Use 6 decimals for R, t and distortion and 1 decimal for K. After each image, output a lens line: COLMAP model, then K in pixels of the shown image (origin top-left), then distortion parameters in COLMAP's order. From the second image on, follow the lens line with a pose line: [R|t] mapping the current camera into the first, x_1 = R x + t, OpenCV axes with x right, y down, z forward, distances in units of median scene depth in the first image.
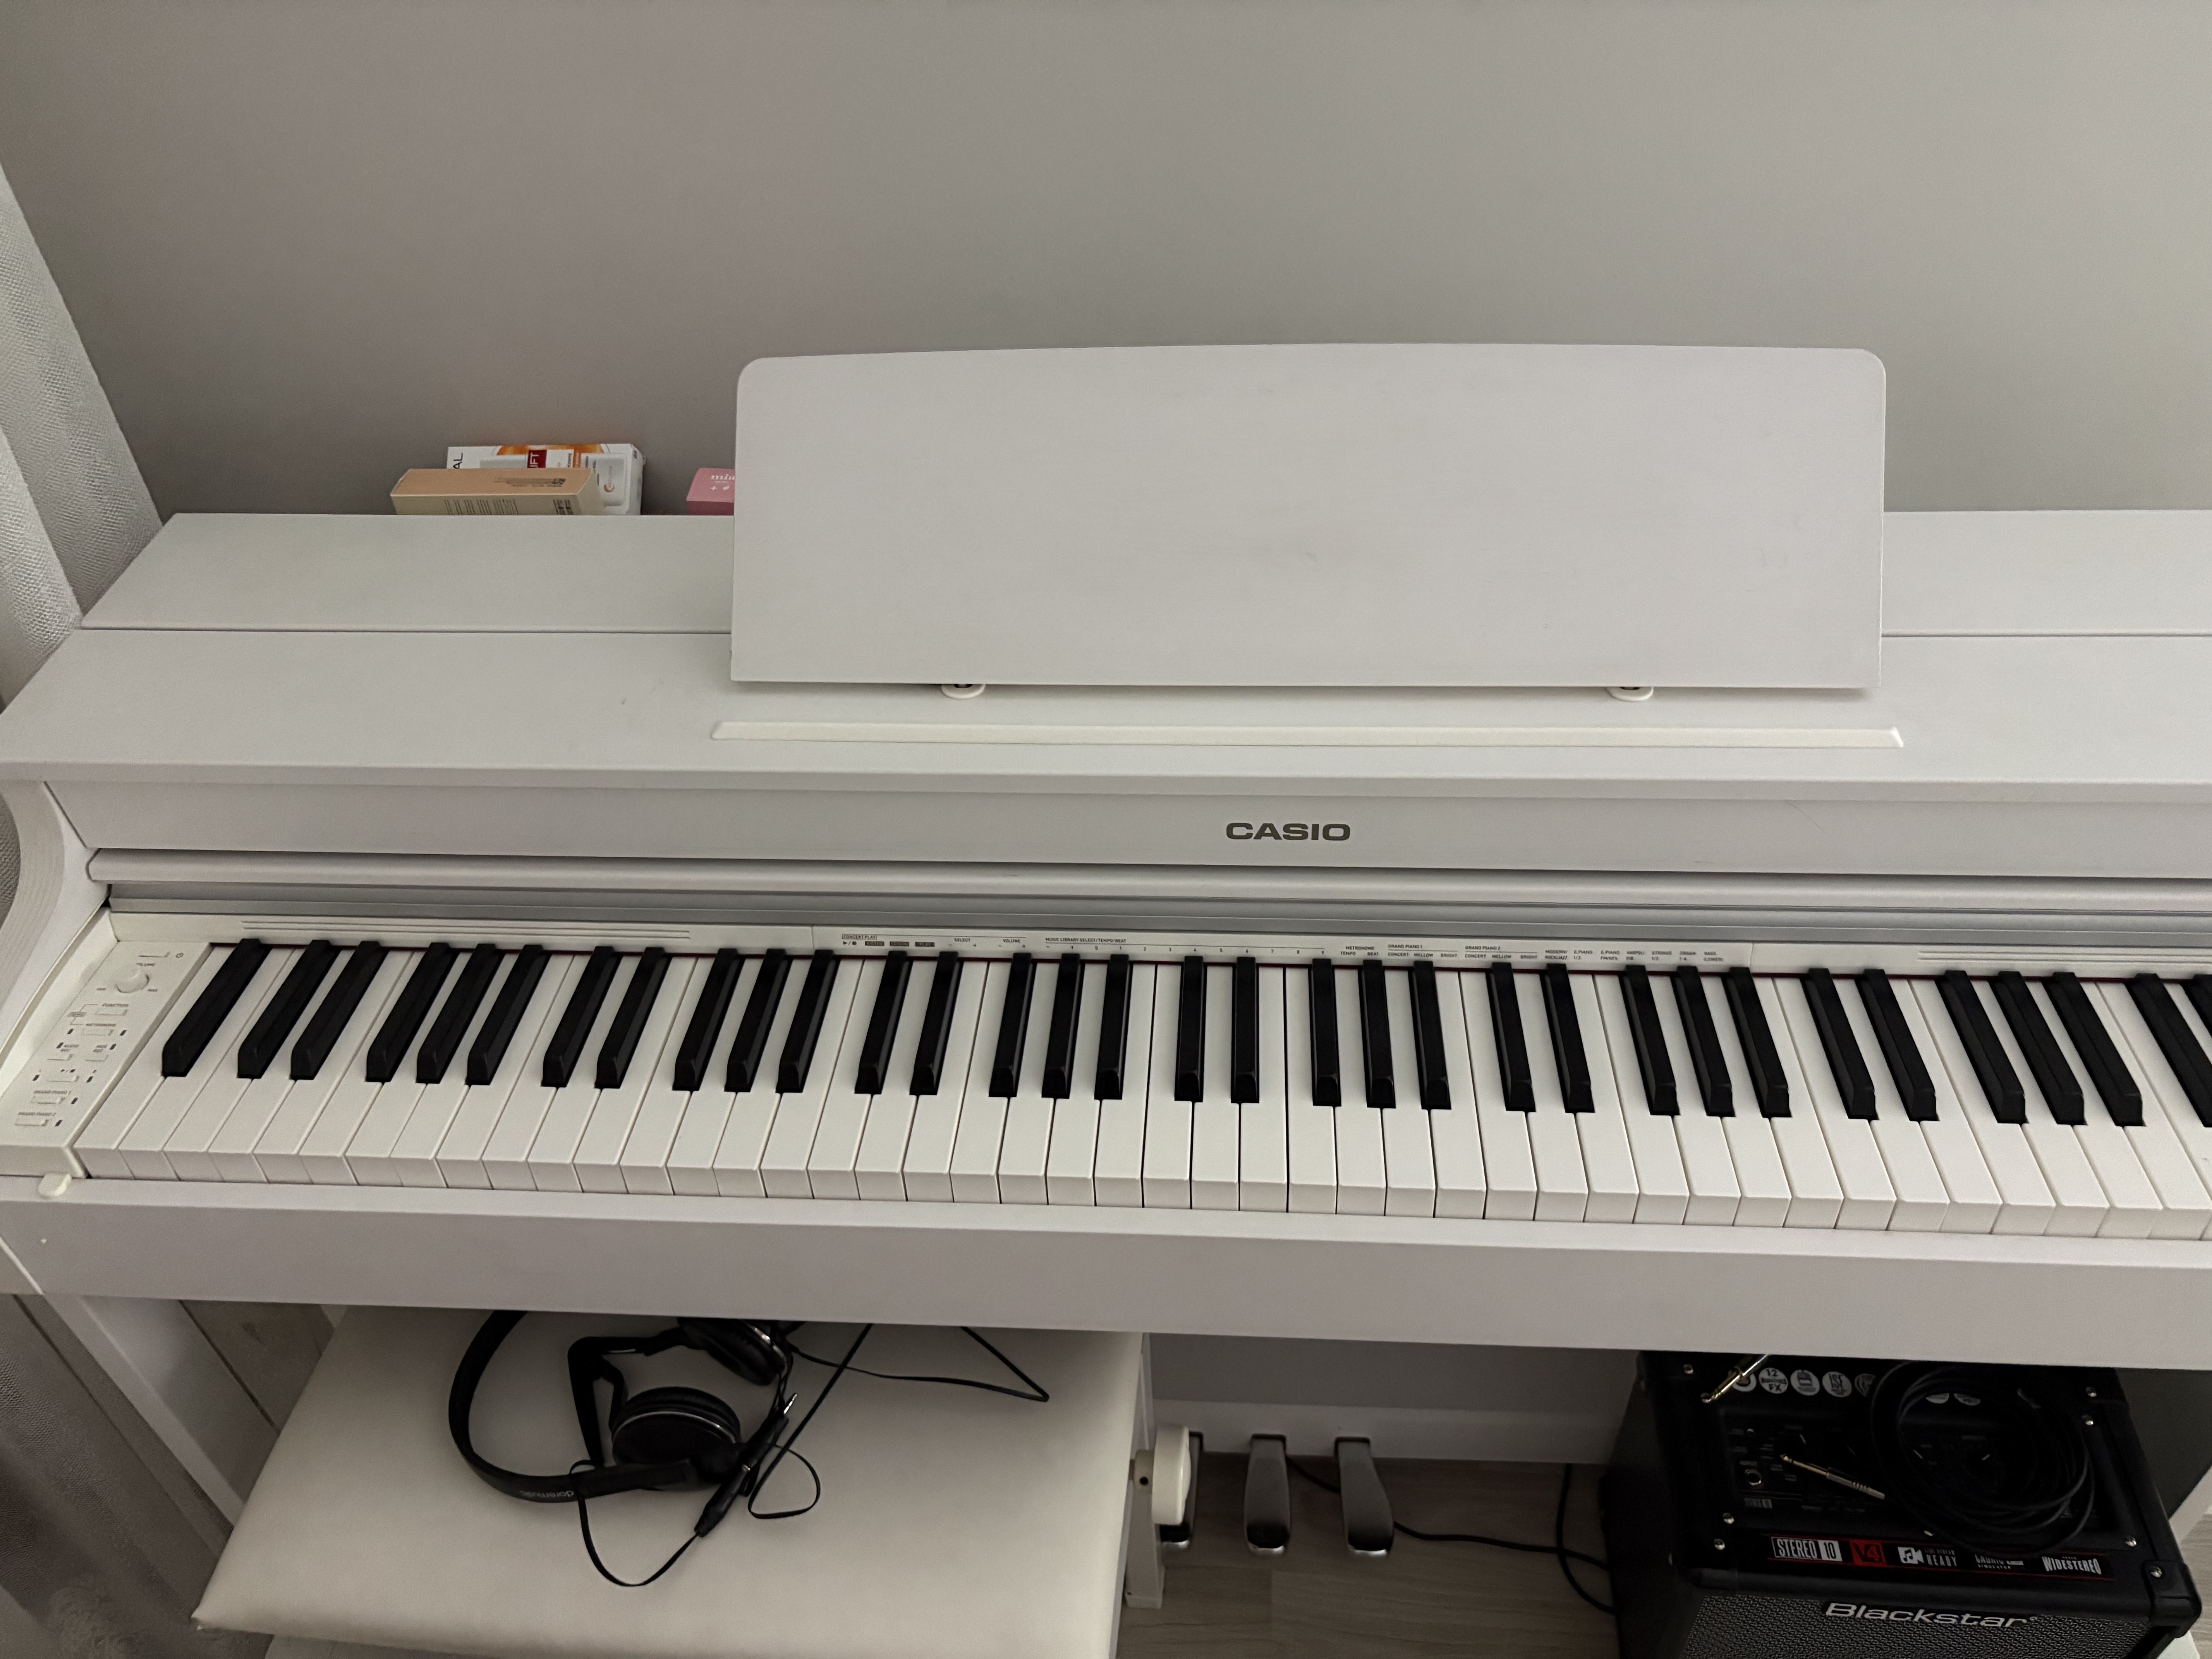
lens RADIAL K [[1696.2, 0, 1111.4], [0, 1696.2, 829.7], [0, 0, 1]] dist [0.040023, -0.038755]
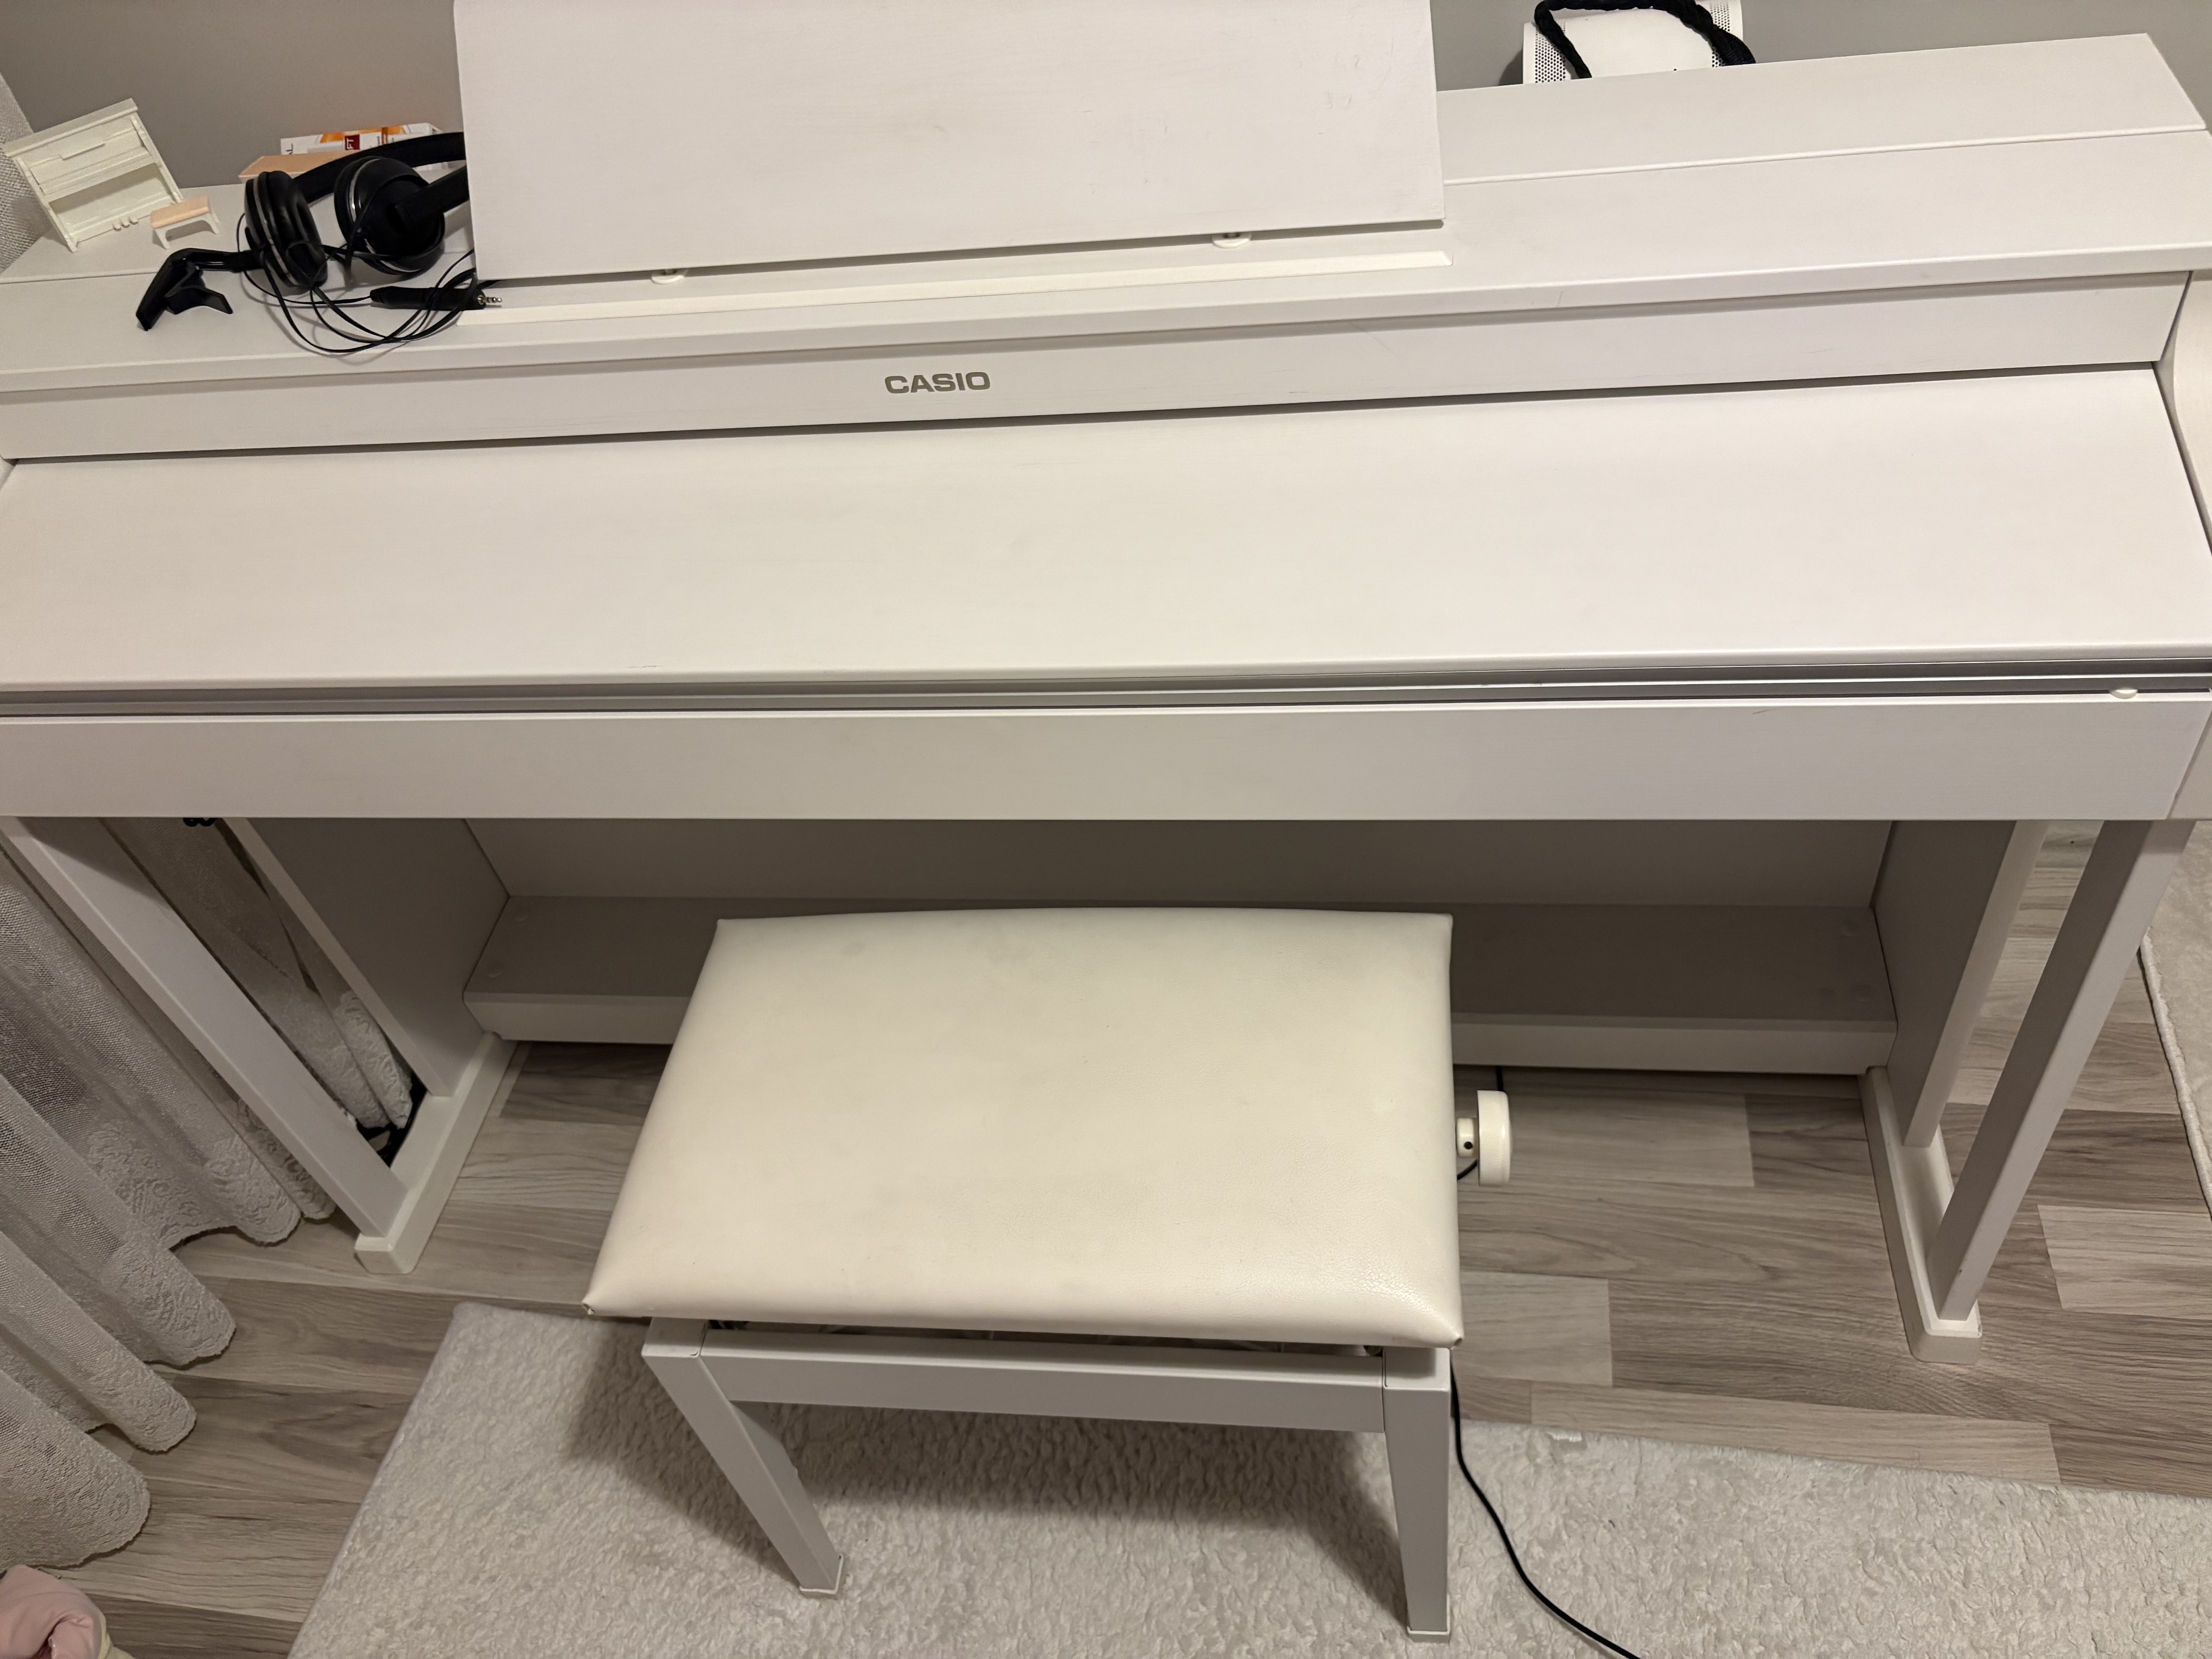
lens RADIAL K [[1696.2, 0, 1109.6], [0, 1696.2, 839.9], [0, 0, 1]] dist [0.040023, -0.038755]
pose [[0.993039, -0.013934, -0.116960, 0.339886], [0.023747, 0.996272, 0.082932, 0.209850], [0.115368, -0.085132, 0.989668, -0.143186]]
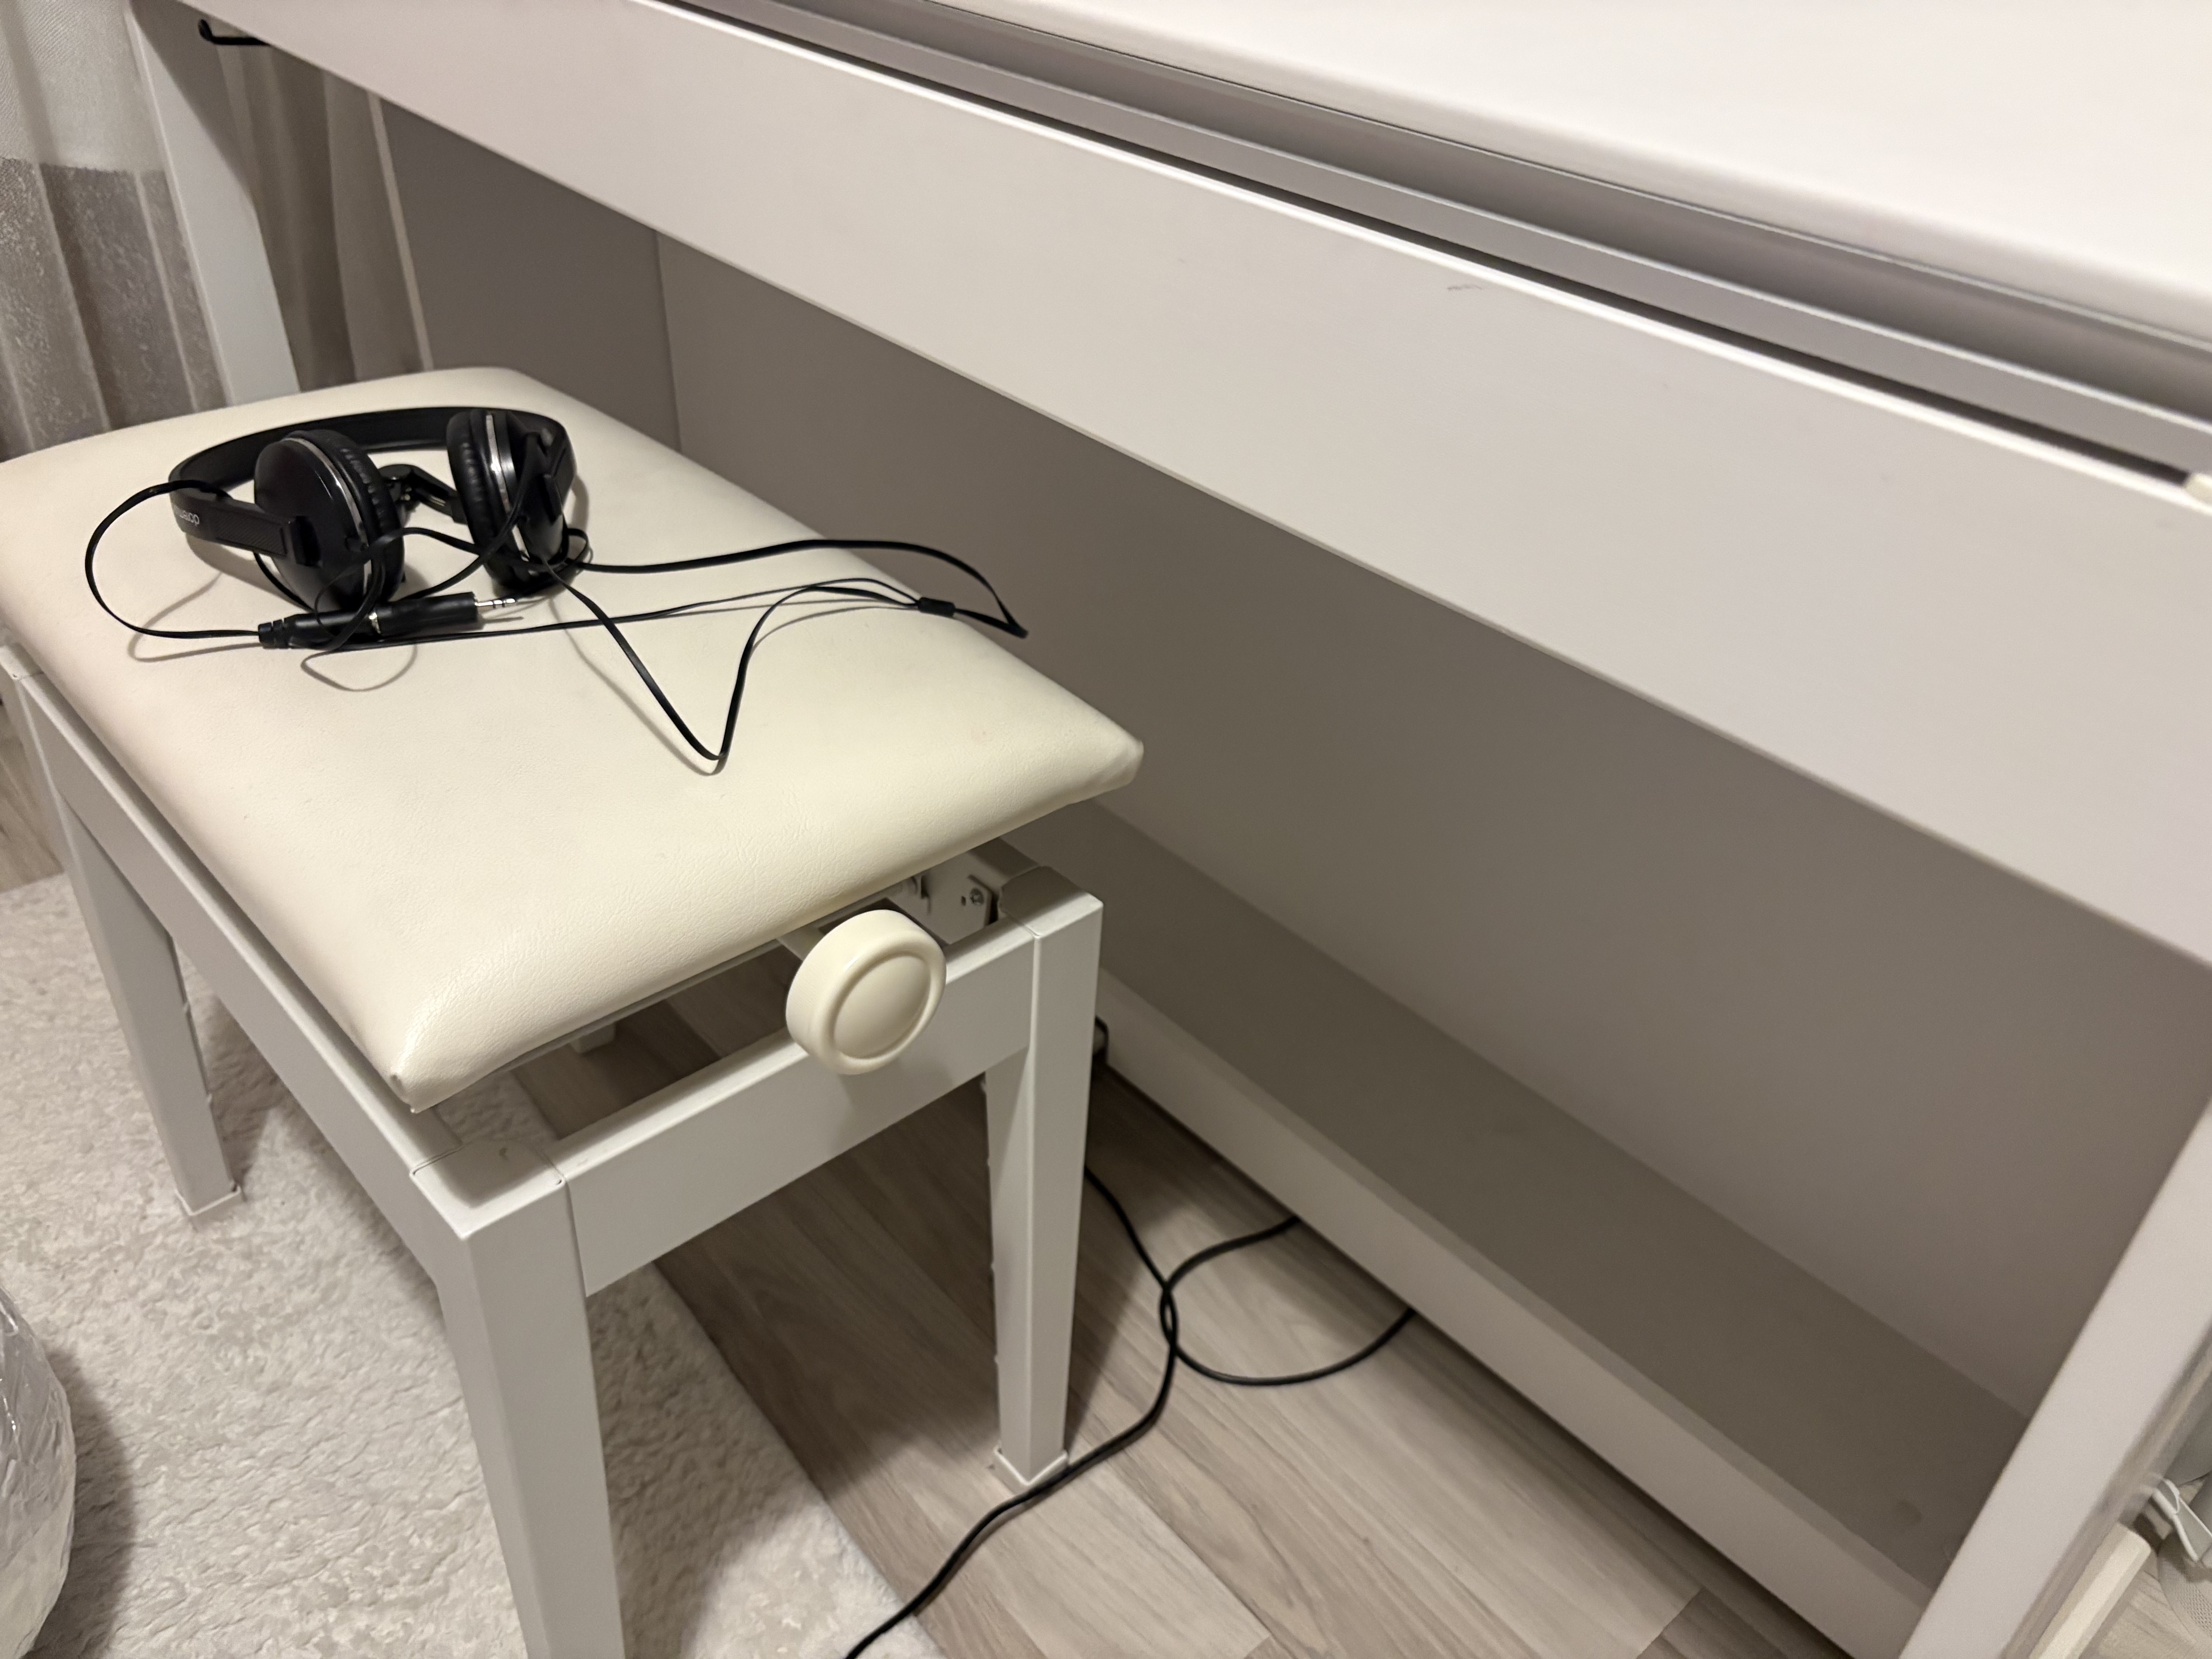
lens RADIAL K [[1696.2, 0, 1110.7], [0, 1696.2, 834.7], [0, 0, 1]] dist [0.040023, -0.038755]
pose [[0.710010, 0.462474, -0.531041, 0.842047], [-0.522040, 0.851794, 0.043837, 0.380703], [0.472611, 0.246100, 0.846212, 0.475116]]
